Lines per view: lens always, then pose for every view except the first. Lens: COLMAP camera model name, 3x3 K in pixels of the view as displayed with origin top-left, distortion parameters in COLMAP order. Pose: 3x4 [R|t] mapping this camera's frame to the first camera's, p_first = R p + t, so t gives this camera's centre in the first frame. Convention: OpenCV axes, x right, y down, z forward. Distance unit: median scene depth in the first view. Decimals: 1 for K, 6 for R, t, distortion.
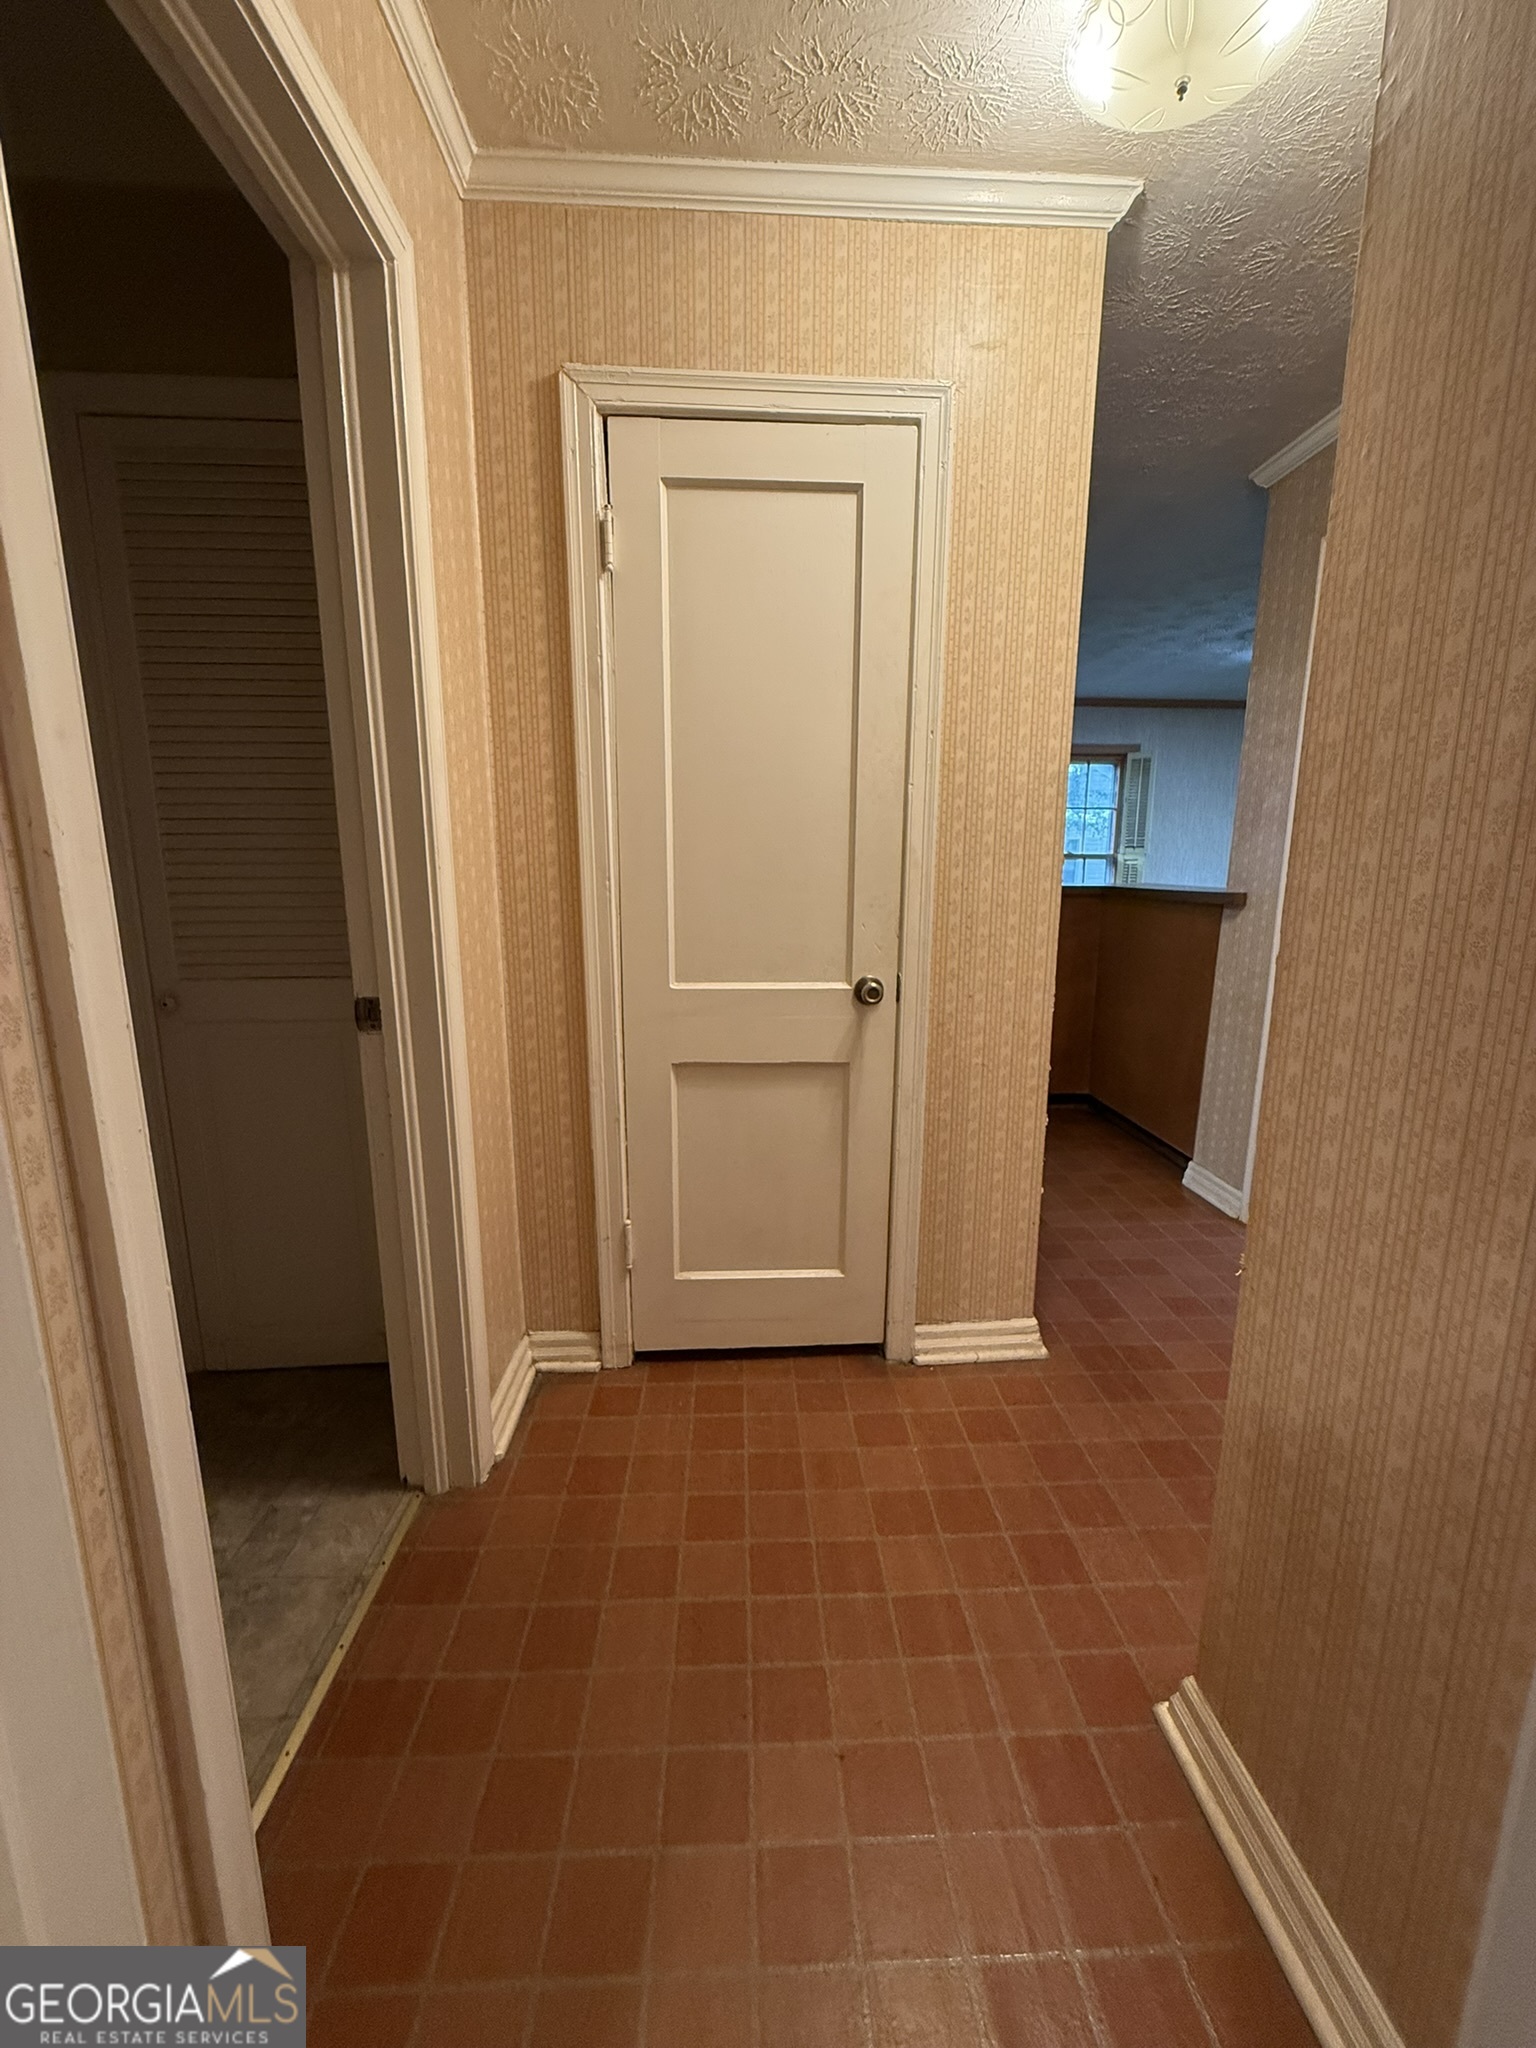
lens RADIAL K [[814.3, 0, 773.3], [0, 814.3, 1020.4], [0, 0, 1]] dist [-0.000861, 0.000294]
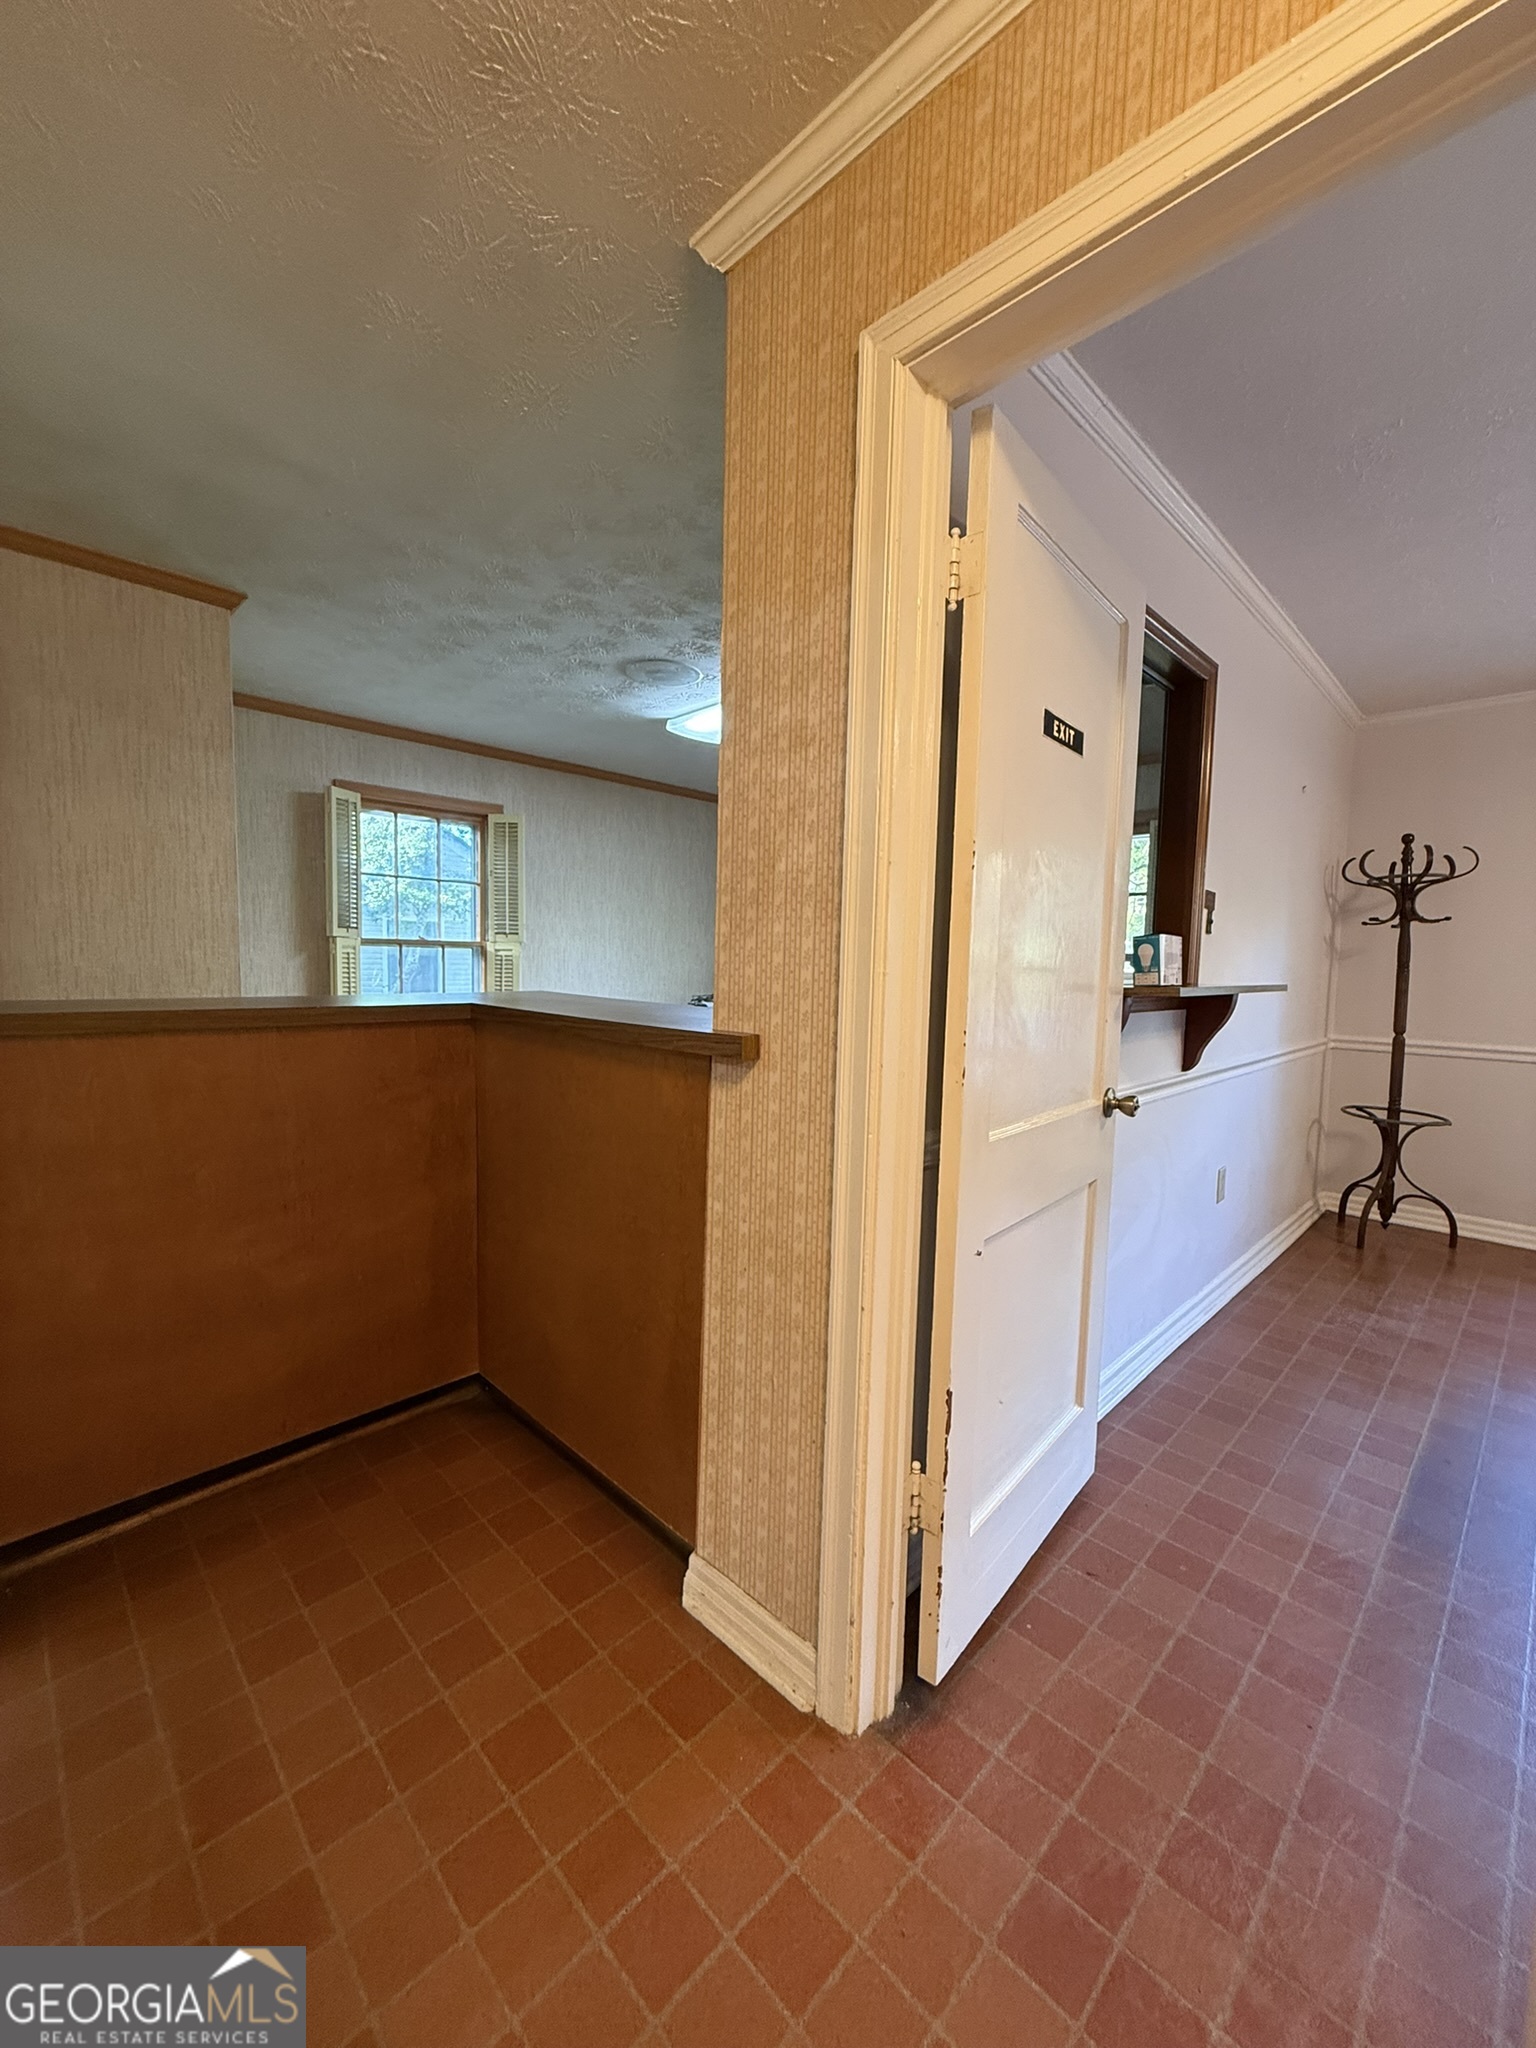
lens RADIAL K [[814.3, 0, 770.9], [0, 814.3, 1019.5], [0, 0, 1]] dist [-0.000861, 0.000294]
pose [[0.741854, -0.038394, 0.669462, 0.254778], [0.105531, 0.992603, -0.060016, -0.138253], [-0.662206, 0.115172, 0.740418, 0.634221]]
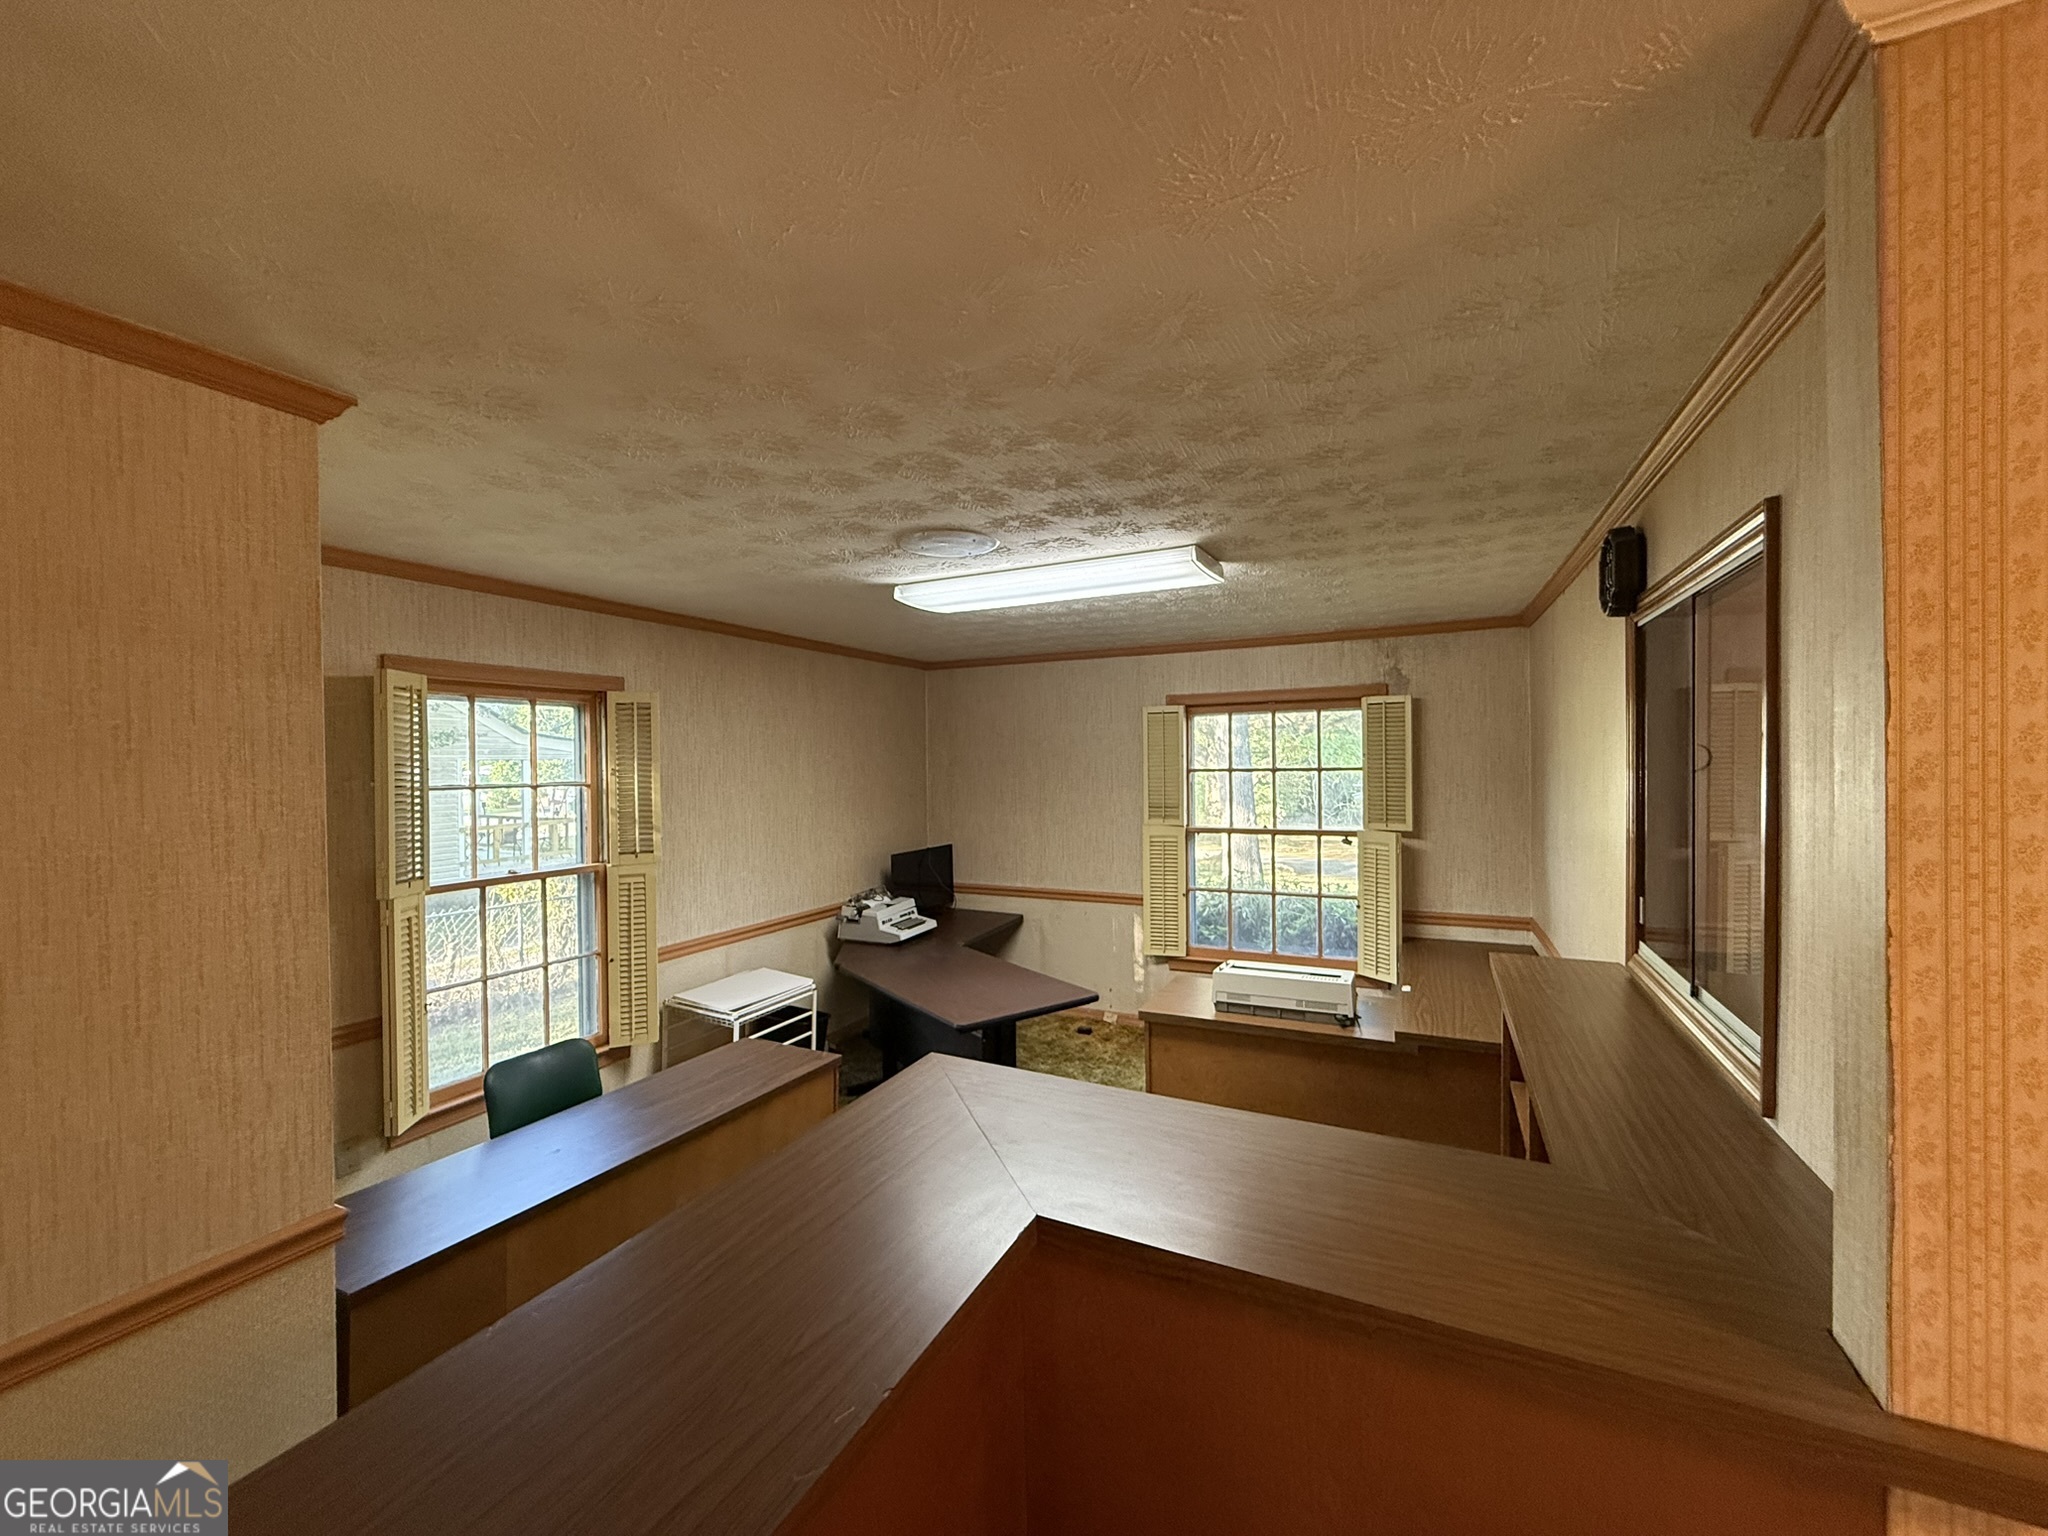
lens RADIAL K [[814.3, 0, 1021.5], [0, 814.3, 770.9], [0, 0, 1]] dist [-0.000861, 0.000294]
pose [[0.489252, -0.020093, 0.871911, 0.194040], [0.174032, 0.981878, -0.075026, -0.424895], [-0.854603, 0.188447, 0.483882, 1.150938]]
